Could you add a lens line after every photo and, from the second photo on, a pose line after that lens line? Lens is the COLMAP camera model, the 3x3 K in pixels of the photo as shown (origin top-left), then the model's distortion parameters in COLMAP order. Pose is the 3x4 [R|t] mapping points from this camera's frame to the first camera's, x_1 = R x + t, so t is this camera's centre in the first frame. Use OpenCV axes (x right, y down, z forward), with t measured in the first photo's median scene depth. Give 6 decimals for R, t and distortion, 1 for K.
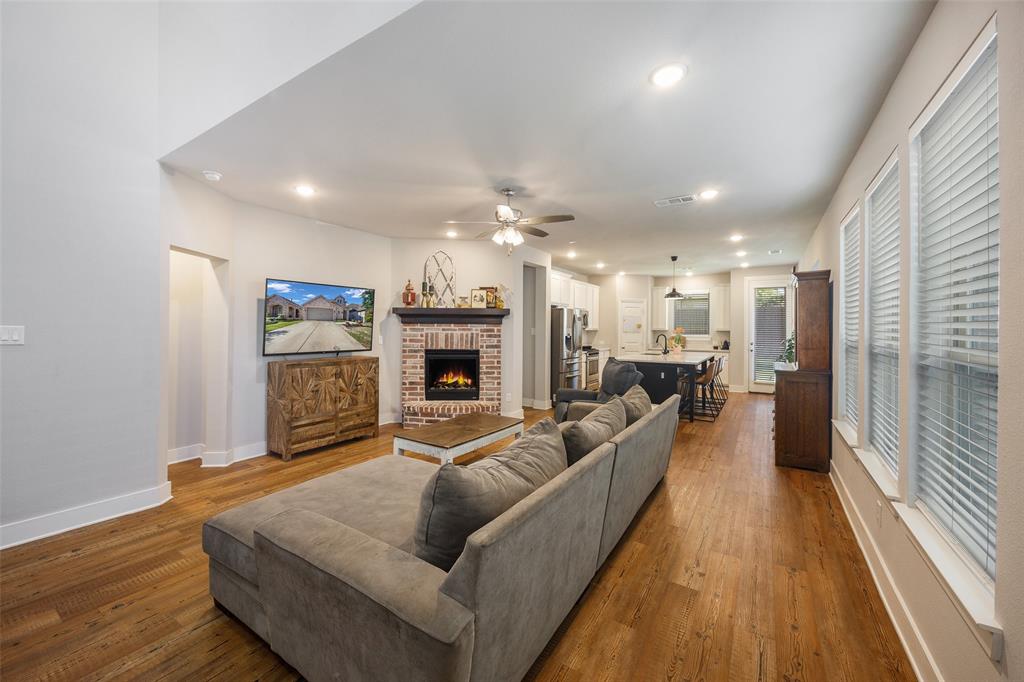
lens RADIAL K [[408.3, 0, 489.5], [0, 408.3, 326.0], [0, 0, 1]] dist [-0.004521, 0.000354]
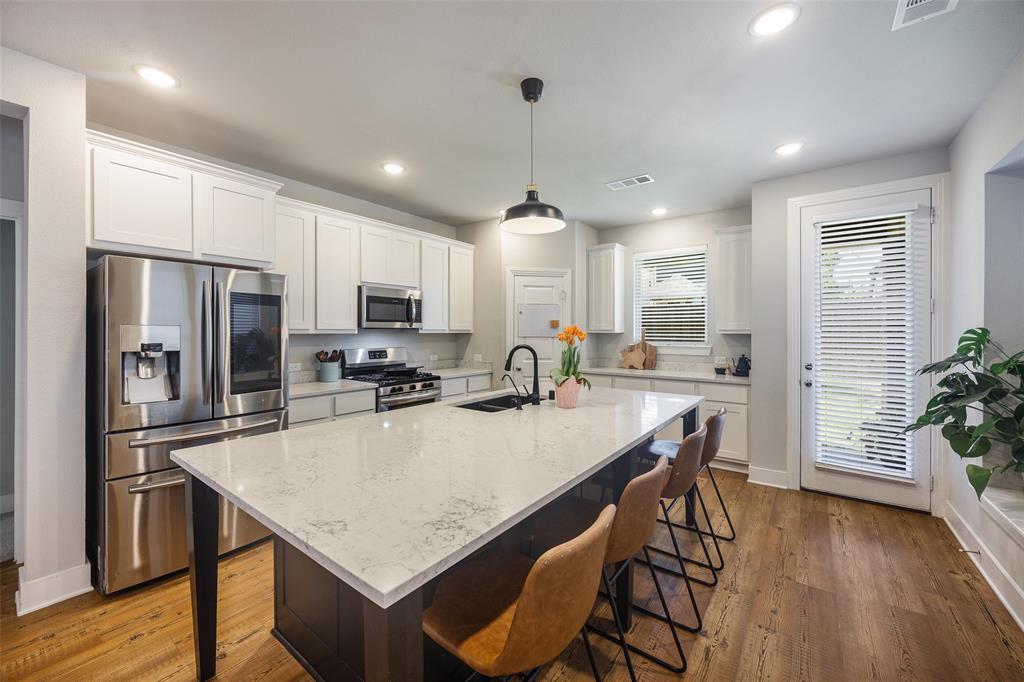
lens RADIAL K [[408.3, 0, 471.5], [0, 408.3, 331.1], [0, 0, 1]] dist [-0.004521, 0.000354]
pose [[0.995109, -0.006800, -0.098544, 0.552432], [0.006918, 0.999976, 0.000854, 0.011257], [0.098536, -0.001532, 0.995132, 0.887505]]
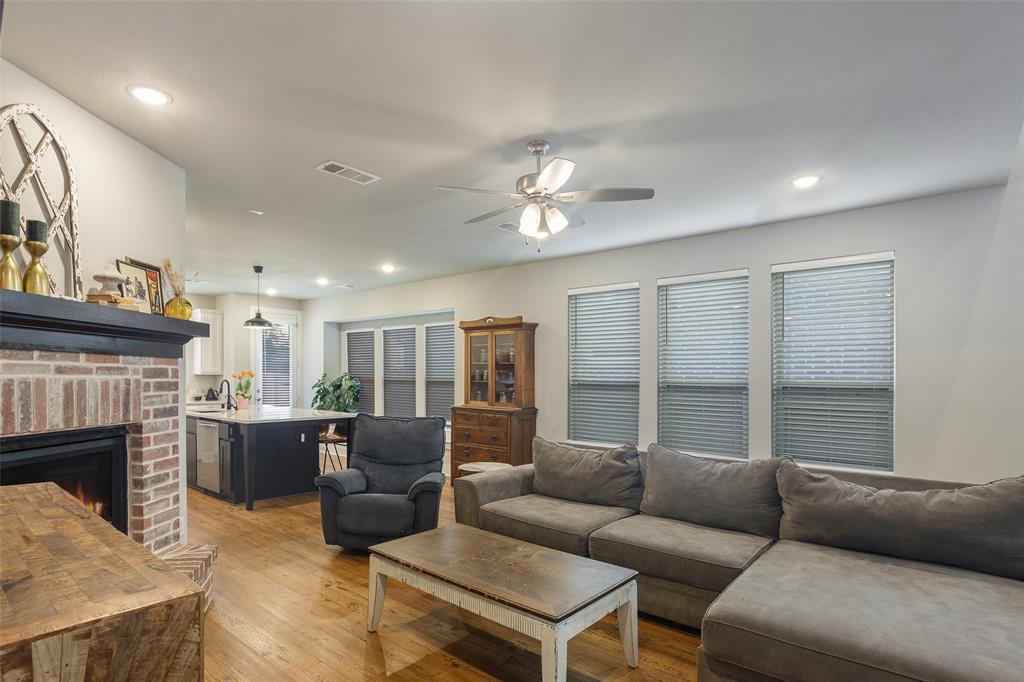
lens RADIAL K [[517.3, 0, 510.2], [0, 517.3, 381.6], [0, 0, 1]] dist [0.000670, 0.000040]
pose [[0.119025, -0.012706, 0.992810, -0.462266], [-0.011141, 0.999838, 0.014131, 0.008527], [-0.992829, -0.012743, 0.118864, 0.596117]]
